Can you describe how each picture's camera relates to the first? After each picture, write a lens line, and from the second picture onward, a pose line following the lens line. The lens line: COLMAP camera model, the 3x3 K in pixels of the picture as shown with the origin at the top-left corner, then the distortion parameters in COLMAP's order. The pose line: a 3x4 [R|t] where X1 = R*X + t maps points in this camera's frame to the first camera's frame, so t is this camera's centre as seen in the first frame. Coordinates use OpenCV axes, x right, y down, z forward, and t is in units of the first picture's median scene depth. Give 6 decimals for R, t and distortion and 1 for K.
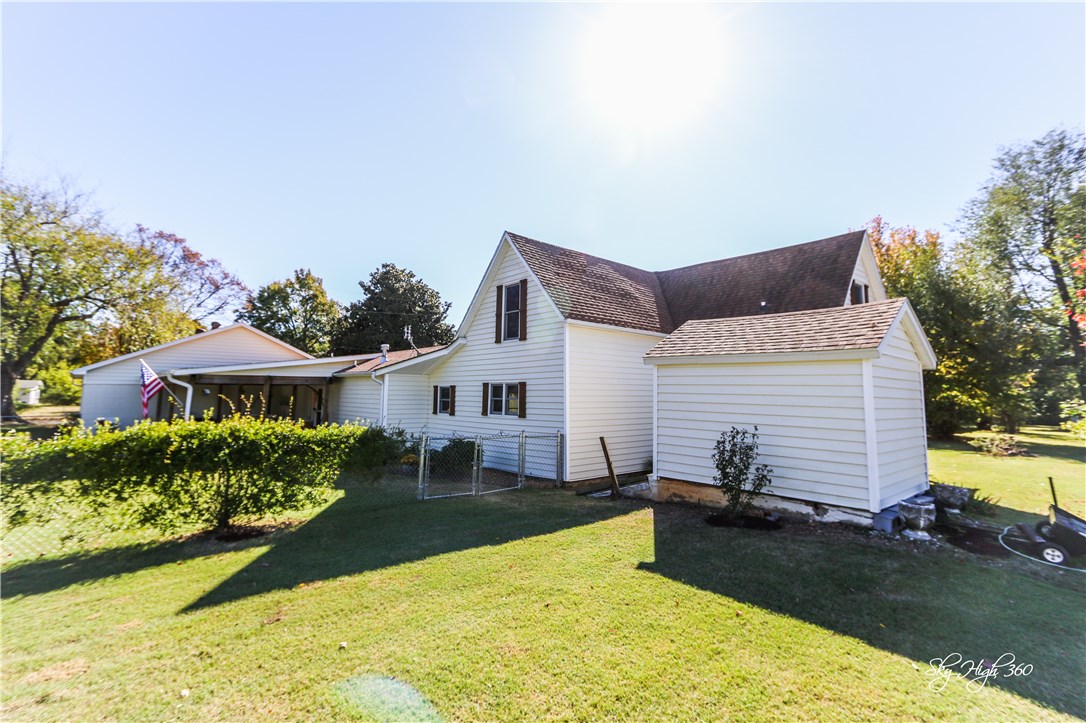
lens RADIAL K [[500.6, 0, 543.7], [0, 500.6, 338.6], [0, 0, 1]] dist [0.000719, 0.000344]
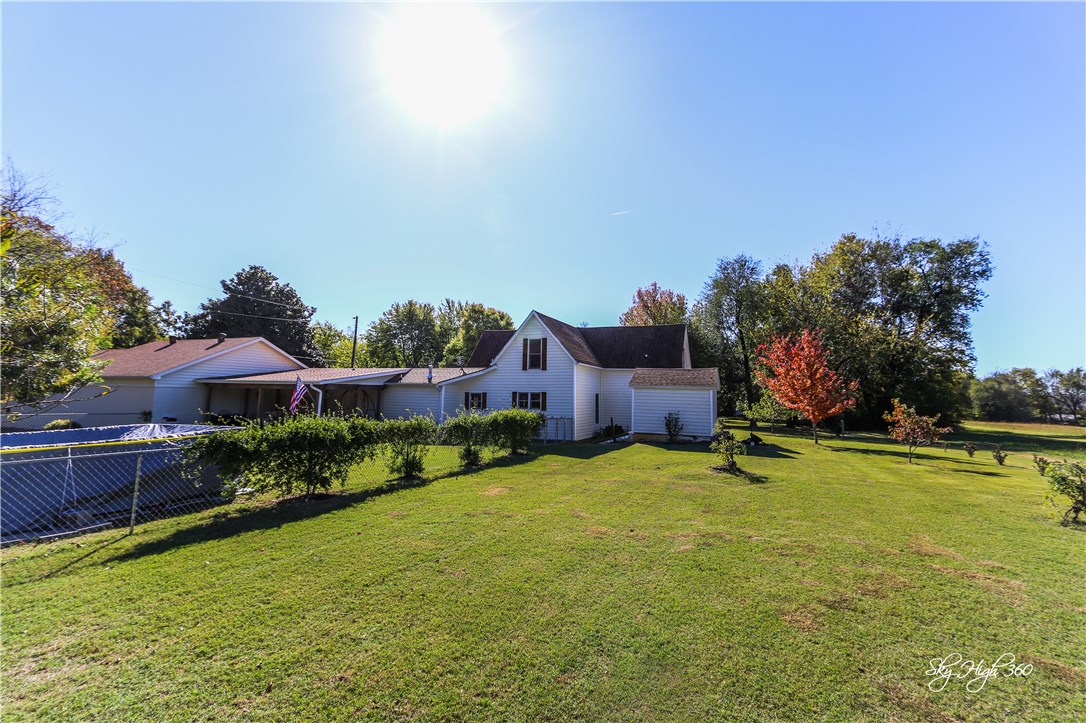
lens RADIAL K [[500.6, 0, 543.7], [0, 500.6, 338.6], [0, 0, 1]] dist [0.000719, 0.000344]
pose [[0.899484, 0.056287, 0.433312, -0.727527], [-0.057364, 0.998297, -0.010600, -0.079886], [-0.433171, -0.015322, 0.901181, -0.597186]]
